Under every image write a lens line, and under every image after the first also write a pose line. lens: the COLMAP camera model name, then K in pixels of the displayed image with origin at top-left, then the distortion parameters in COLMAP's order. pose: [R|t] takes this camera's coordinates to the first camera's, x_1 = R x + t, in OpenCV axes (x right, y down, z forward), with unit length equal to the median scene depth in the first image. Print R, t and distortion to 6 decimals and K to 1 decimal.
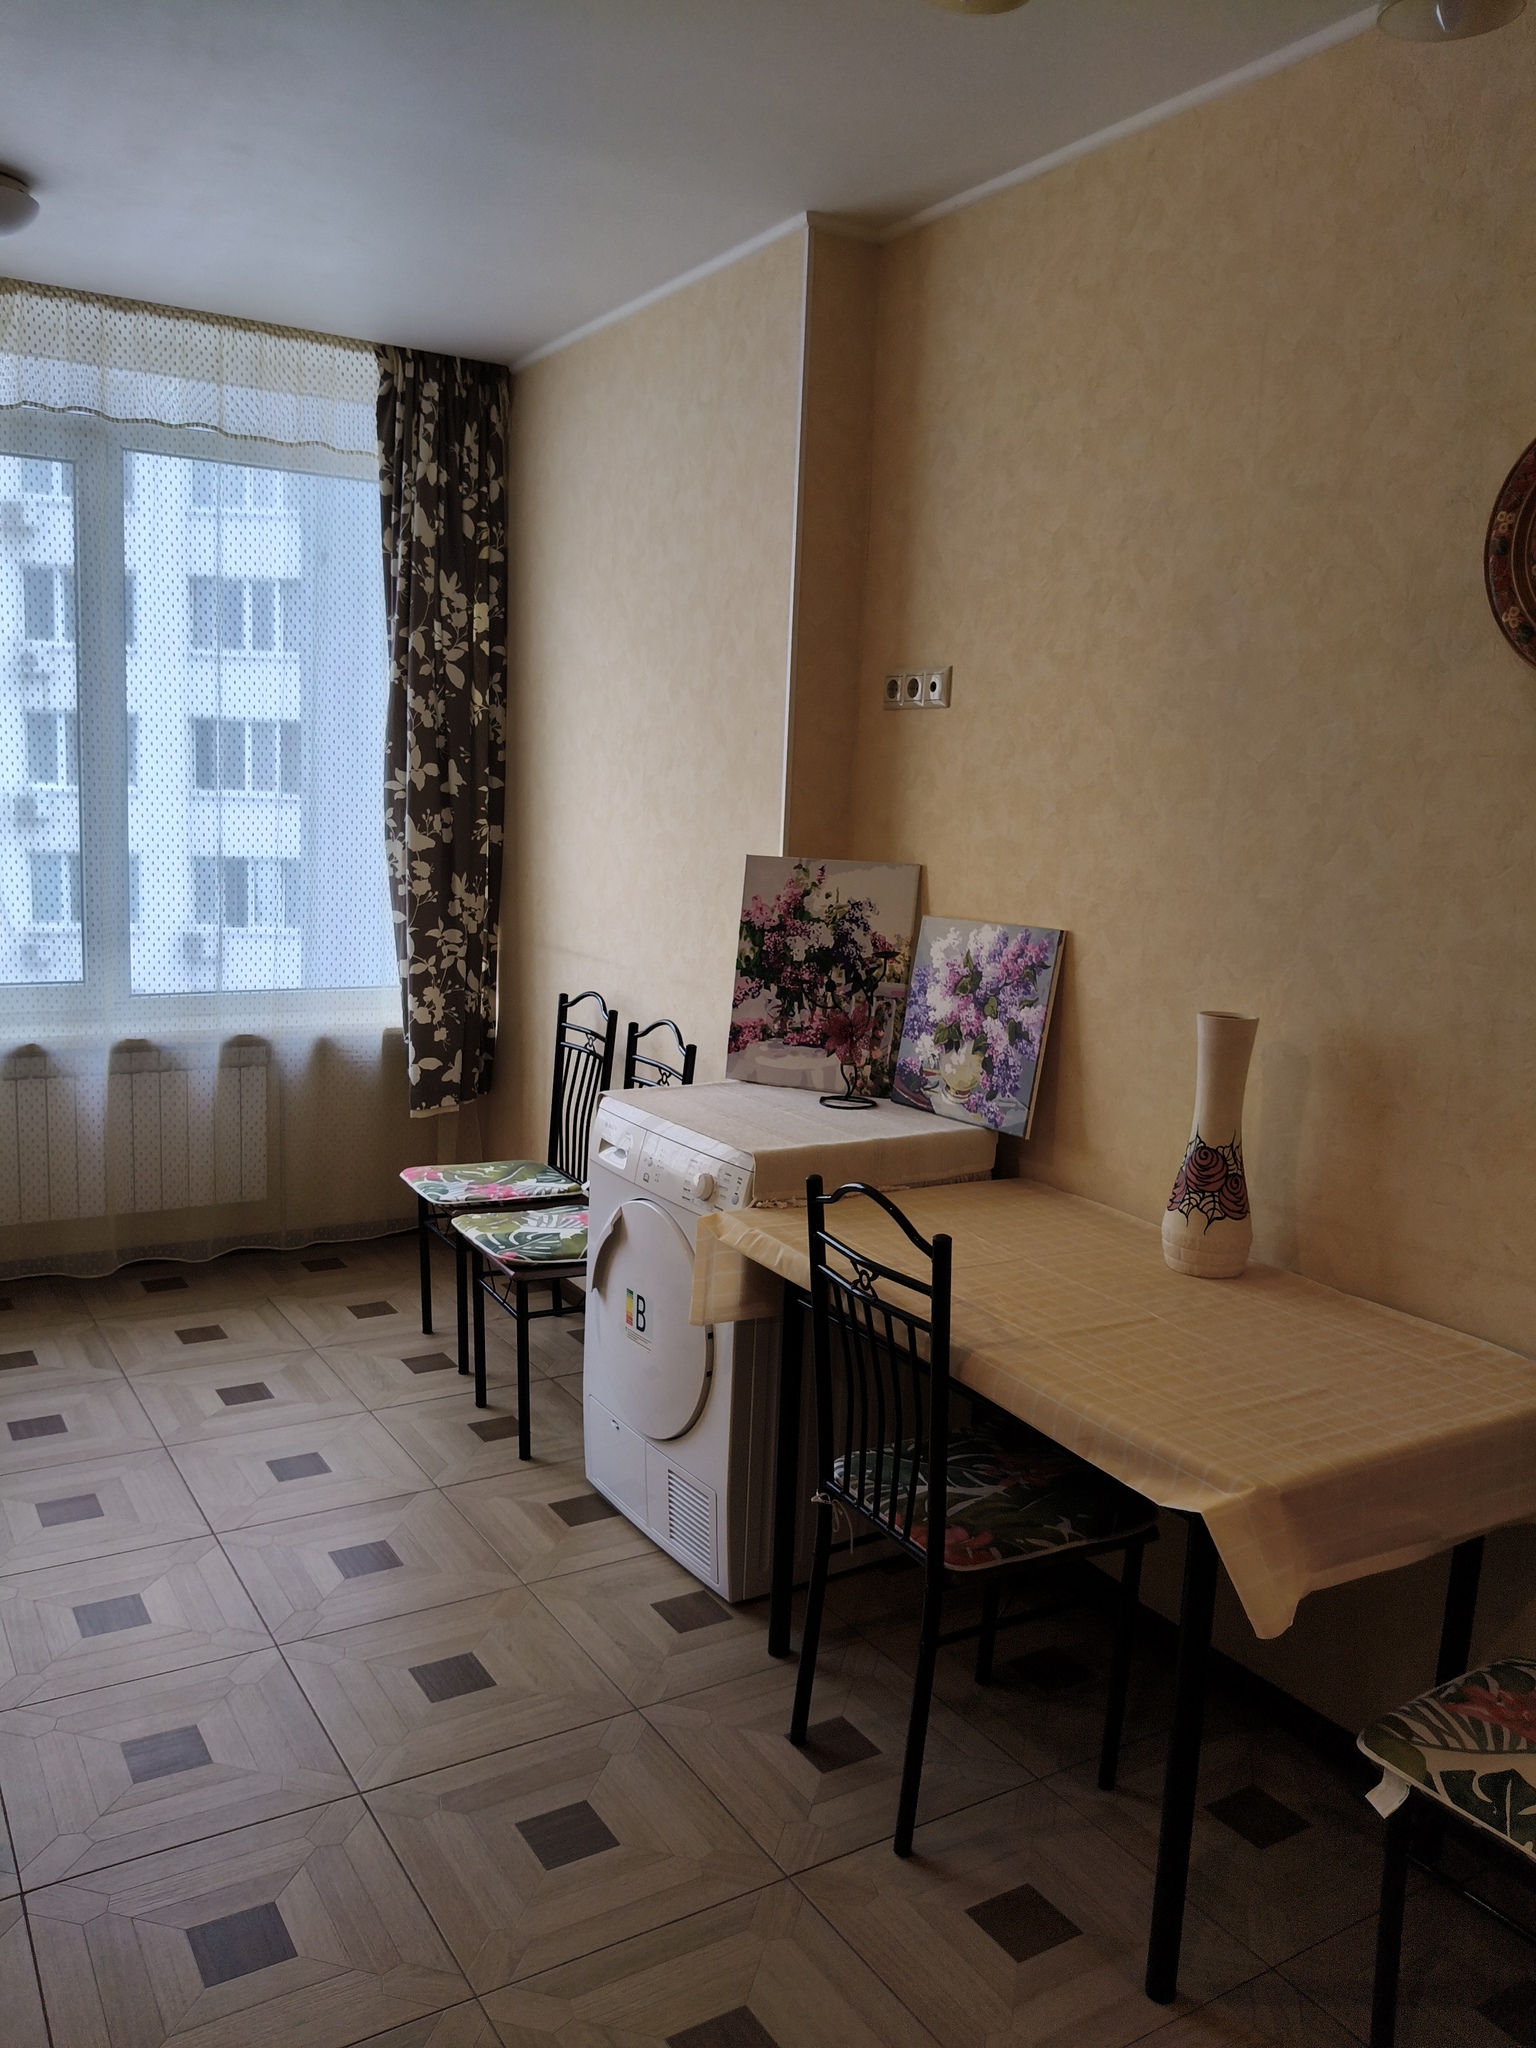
lens RADIAL K [[1610.9, 0, 774.0], [0, 1610.9, 1020.3], [0, 0, 1]] dist [-0.006331, -0.004587]
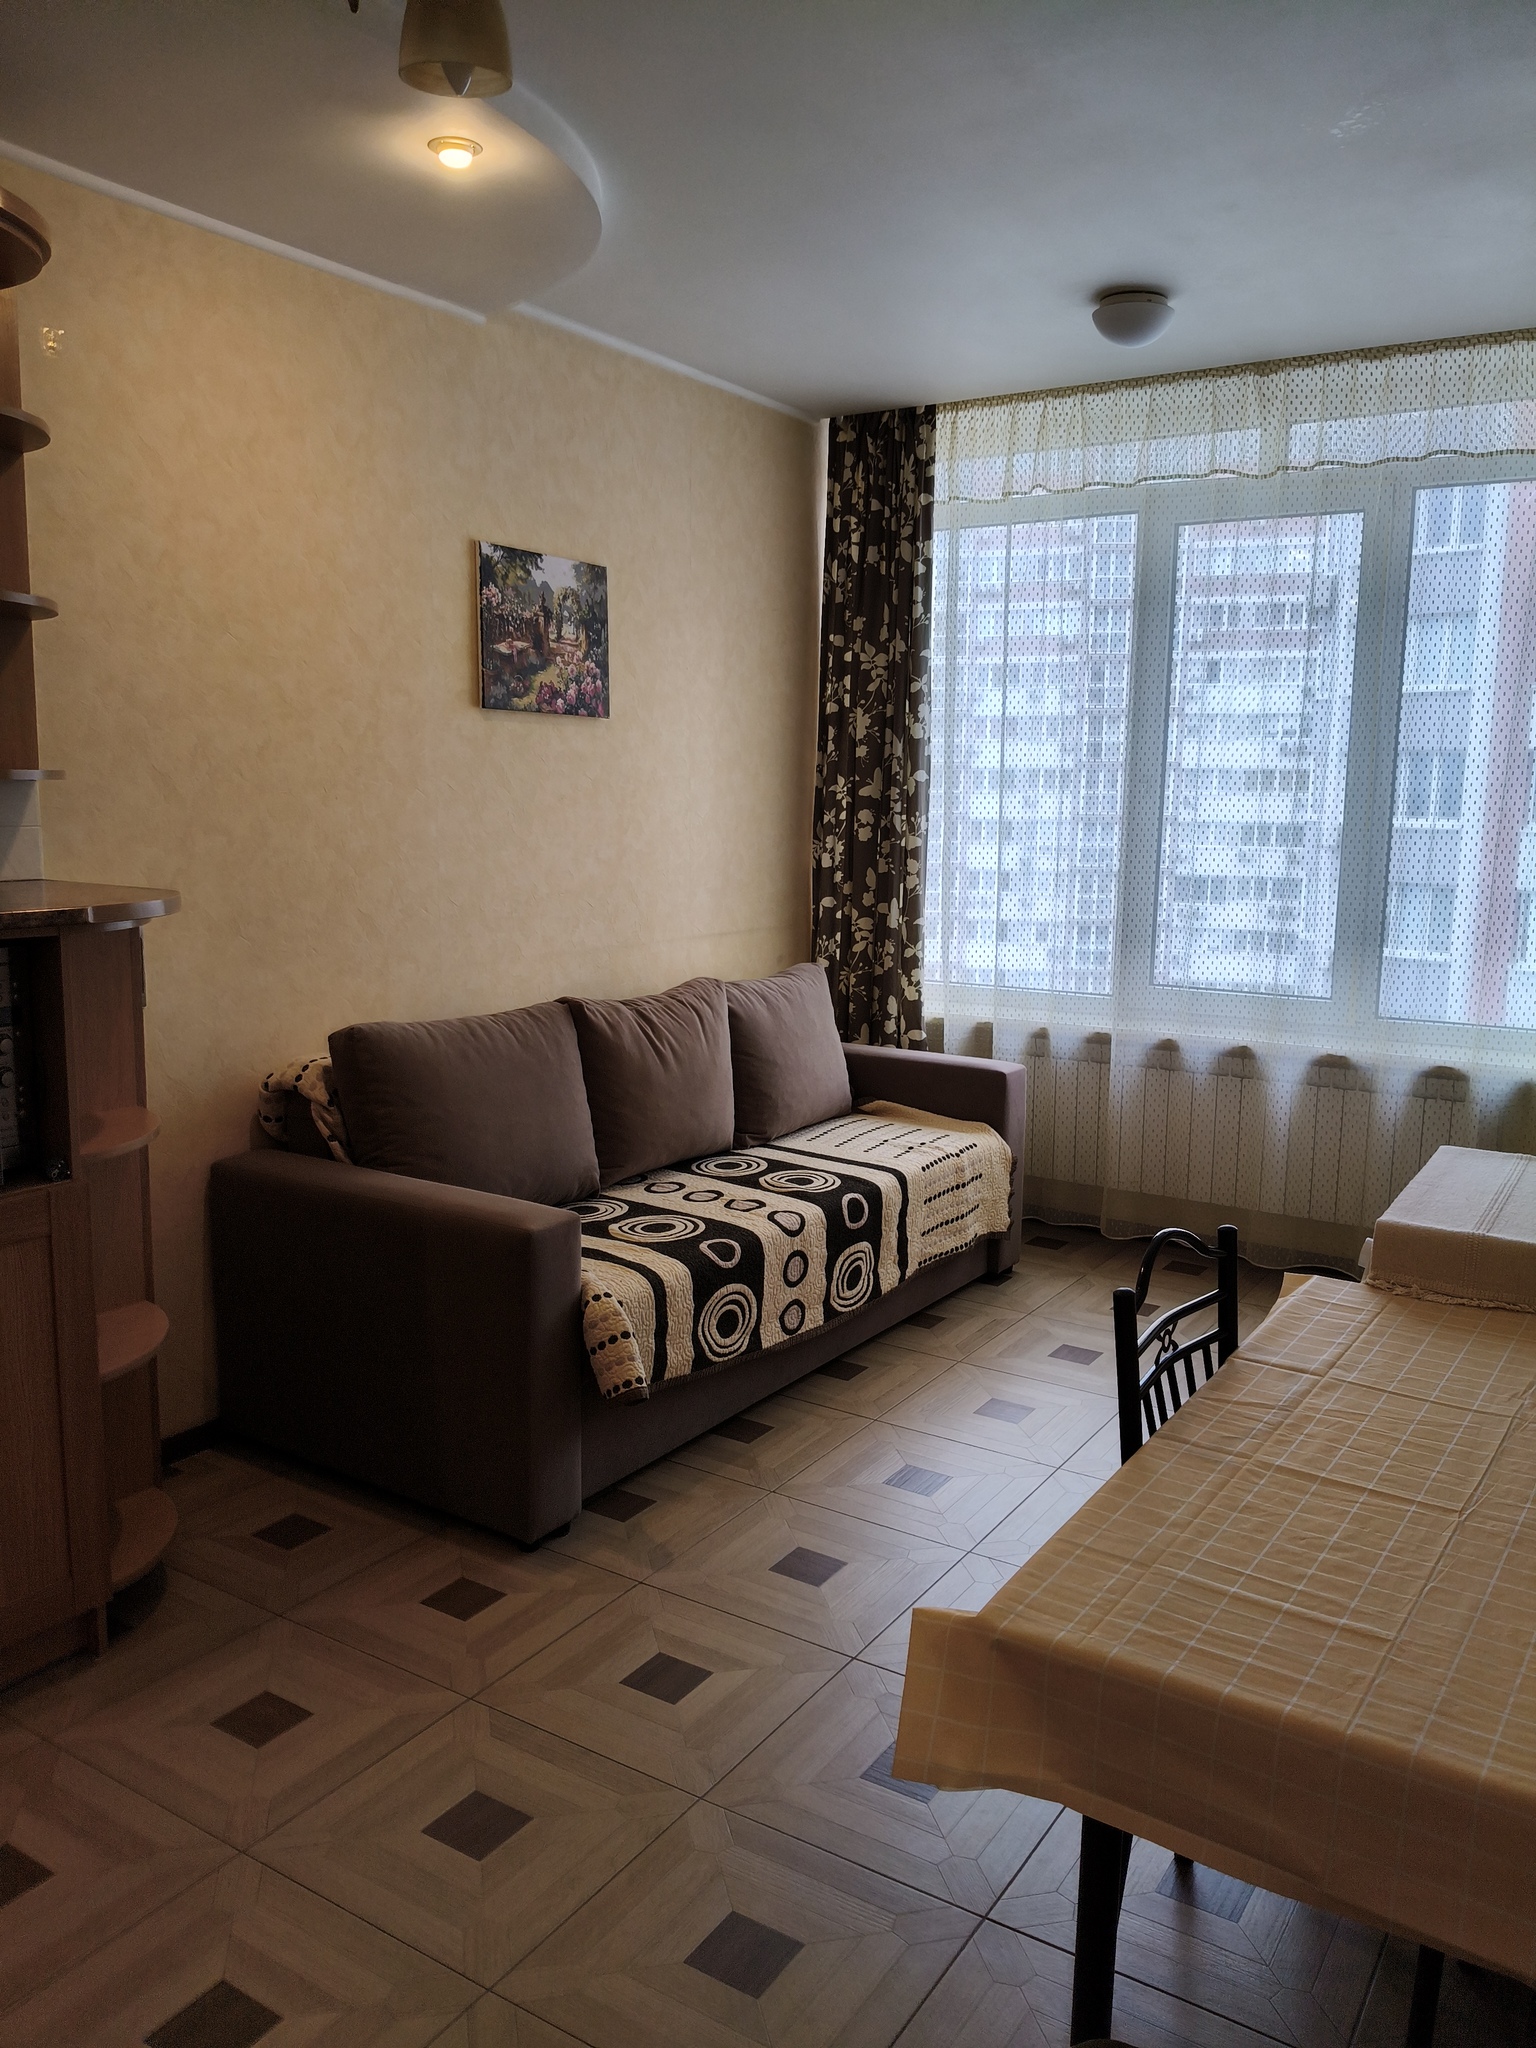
lens RADIAL K [[1610.9, 0, 776.8], [0, 1610.9, 1031.6], [0, 0, 1]] dist [-0.006331, -0.004587]
pose [[0.454048, 0.105518, -0.884707, 0.388409], [-0.126493, 0.990539, 0.053222, -0.014489], [0.881952, 0.087744, 0.463099, 0.208943]]
